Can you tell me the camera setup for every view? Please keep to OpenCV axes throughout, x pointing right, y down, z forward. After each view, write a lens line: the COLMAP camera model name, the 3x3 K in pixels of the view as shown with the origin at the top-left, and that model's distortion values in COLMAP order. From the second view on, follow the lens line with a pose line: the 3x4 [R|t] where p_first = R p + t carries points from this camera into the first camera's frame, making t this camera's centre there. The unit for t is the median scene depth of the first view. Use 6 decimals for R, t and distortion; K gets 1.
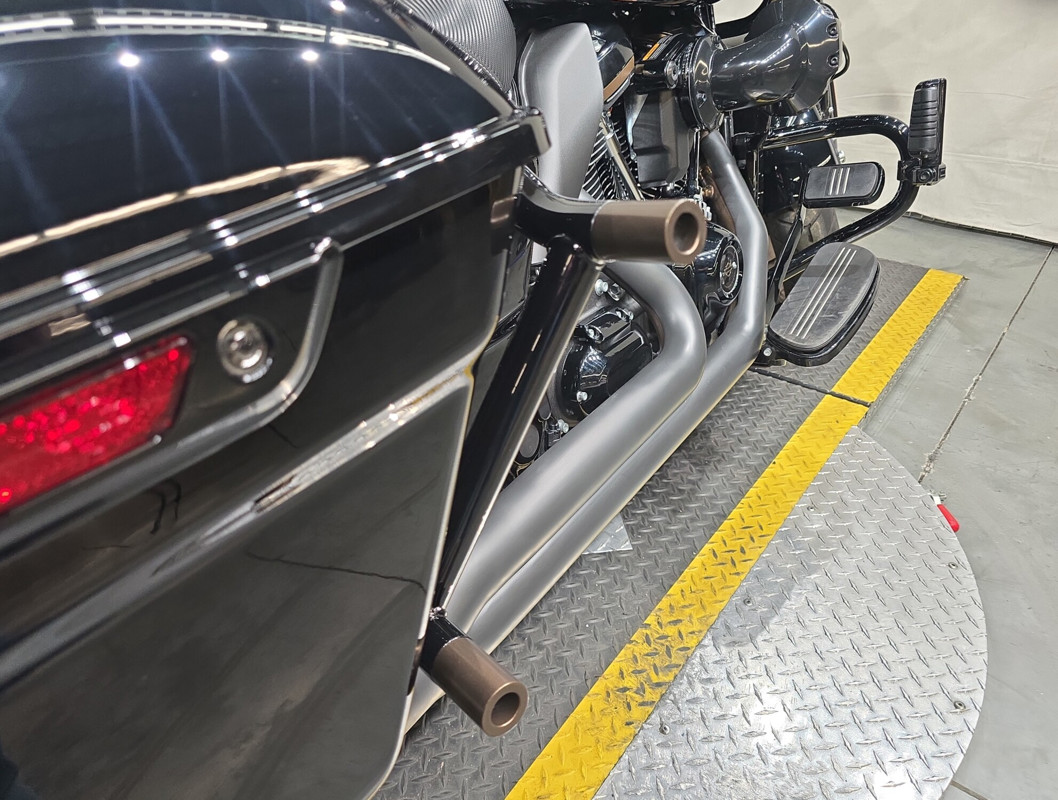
lens RADIAL K [[731.6, 0, 526.7], [0, 731.6, 398.6], [0, 0, 1]] dist [0.008886, -0.005574]
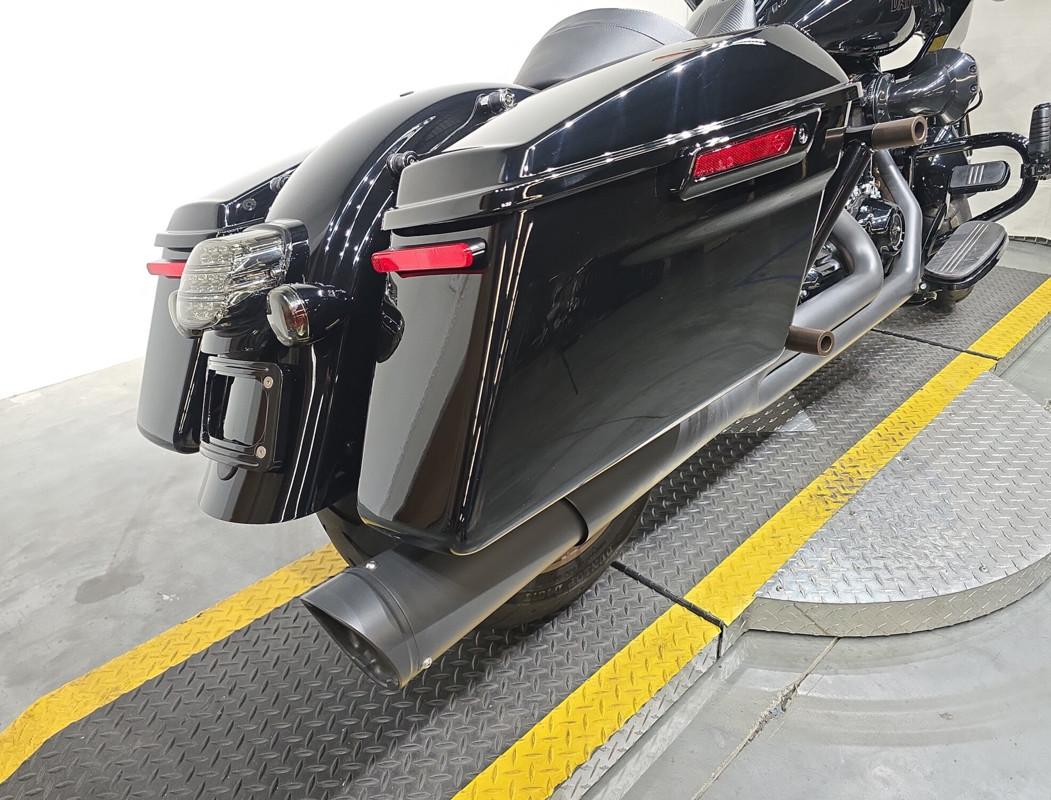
lens RADIAL K [[741.0, 0, 522.4], [0, 741.0, 398.2], [0, 0, 1]] dist [-0.010644, 0.002390]
pose [[0.989839, 0.043340, -0.135426, -0.237241], [-0.054487, 0.995327, -0.079718, 0.305787], [0.131338, 0.086286, 0.987575, -0.501113]]
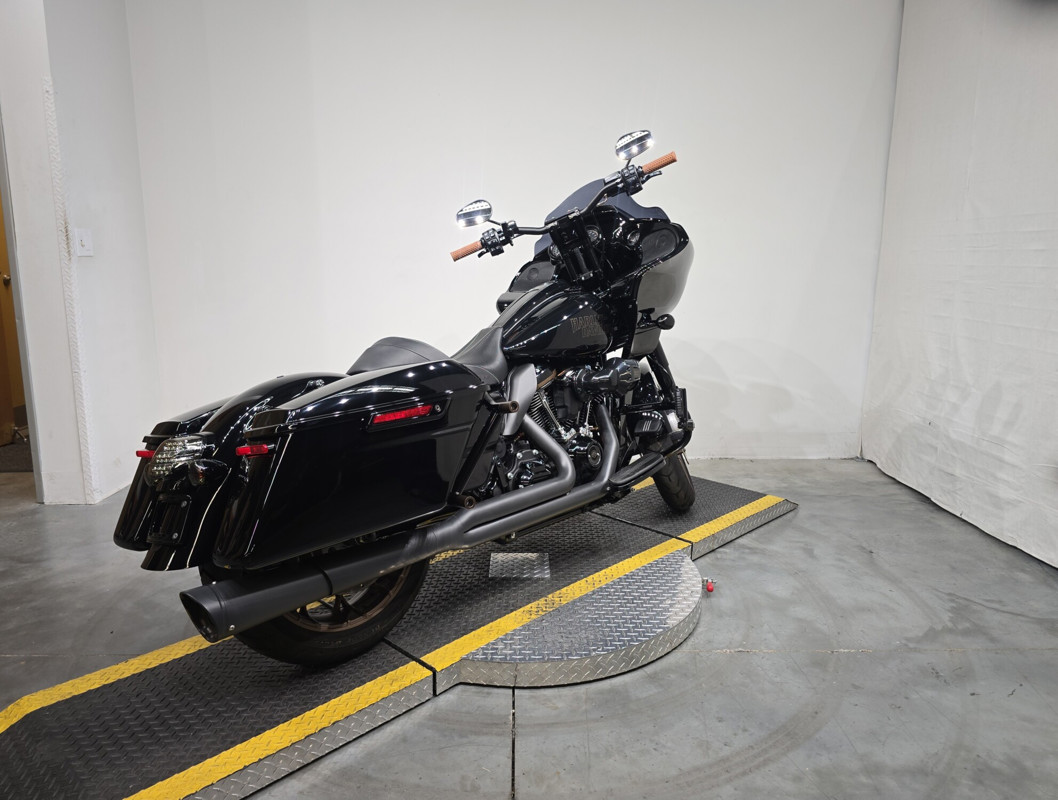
lens RADIAL K [[712.7, 0, 531.6], [0, 712.7, 403.1], [0, 0, 1]] dist [0.003409, -0.000709]
pose [[0.993916, 0.053215, -0.096433, 0.283108], [-0.085123, 0.926739, -0.365936, 0.537983], [0.069895, 0.371918, 0.925630, -1.248835]]
